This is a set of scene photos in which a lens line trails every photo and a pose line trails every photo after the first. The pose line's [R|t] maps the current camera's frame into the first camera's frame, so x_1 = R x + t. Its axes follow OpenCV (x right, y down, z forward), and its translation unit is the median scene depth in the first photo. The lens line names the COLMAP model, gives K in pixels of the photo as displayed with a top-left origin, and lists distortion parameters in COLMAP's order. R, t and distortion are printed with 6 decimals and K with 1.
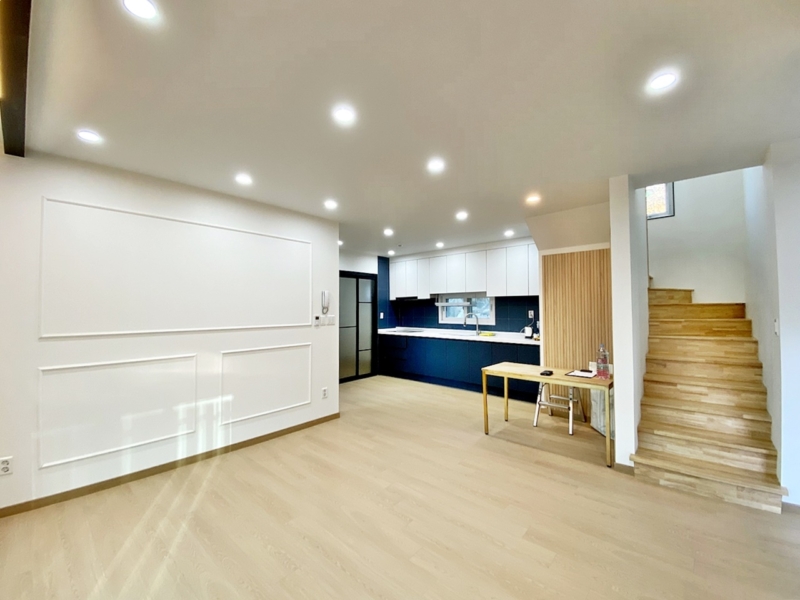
lens RADIAL K [[323.6, 0, 399.6], [0, 323.6, 298.0], [0, 0, 1]] dist [-0.000353, -0.017271]
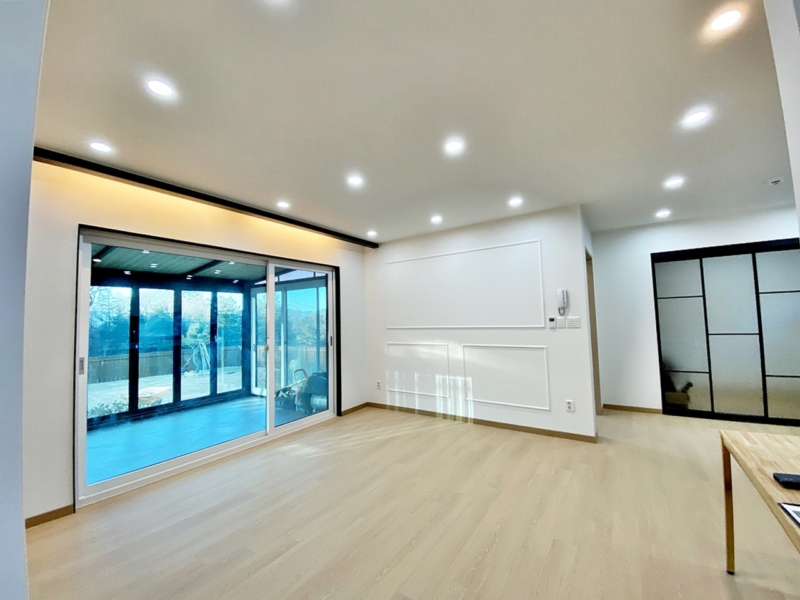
lens RADIAL K [[323.6, 0, 399.6], [0, 323.6, 298.0], [0, 0, 1]] dist [-0.000353, -0.017271]
pose [[0.168013, -0.048705, -0.984581, 0.703714], [0.051941, 0.997829, -0.040497, 0.018435], [0.984415, -0.044336, 0.170178, 0.516081]]
